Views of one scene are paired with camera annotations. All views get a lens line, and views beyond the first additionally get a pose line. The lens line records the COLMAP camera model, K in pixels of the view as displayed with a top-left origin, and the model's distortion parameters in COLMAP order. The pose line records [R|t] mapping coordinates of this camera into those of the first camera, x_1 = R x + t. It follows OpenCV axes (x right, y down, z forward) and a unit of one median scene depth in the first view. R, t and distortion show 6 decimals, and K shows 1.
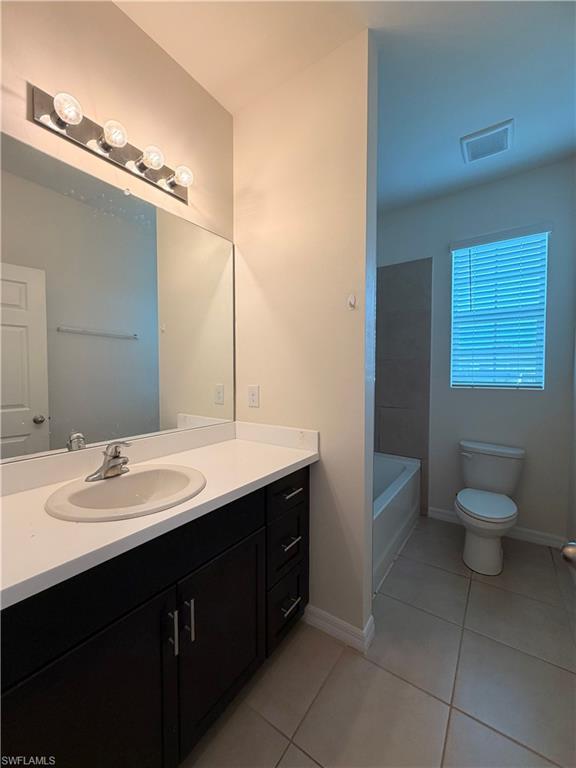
lens RADIAL K [[306.1, 0, 291.8], [0, 306.1, 382.0], [0, 0, 1]] dist [-0.003351, 0.000255]
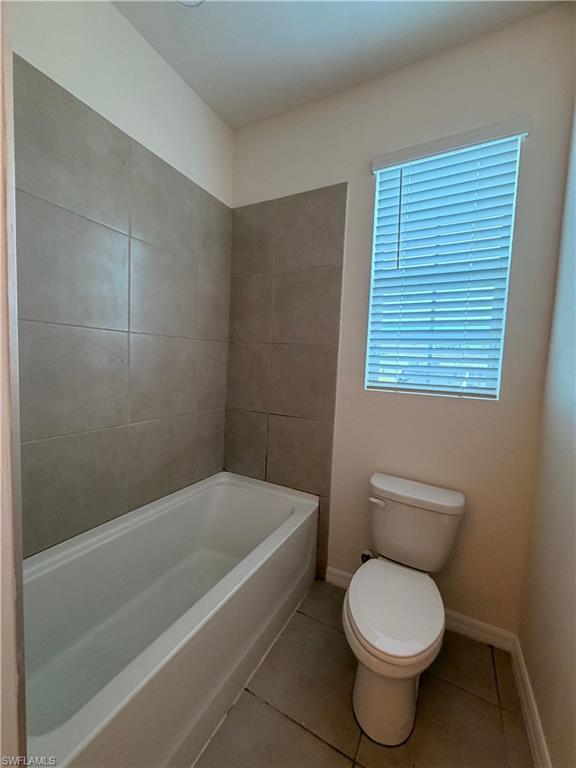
lens RADIAL K [[306.1, 0, 292.7], [0, 306.1, 383.6], [0, 0, 1]] dist [-0.003351, 0.000255]
pose [[0.991078, 0.043726, 0.125908, 0.296456], [-0.046825, 0.998666, 0.021756, -0.002434], [-0.124789, -0.027458, 0.991803, 0.391213]]
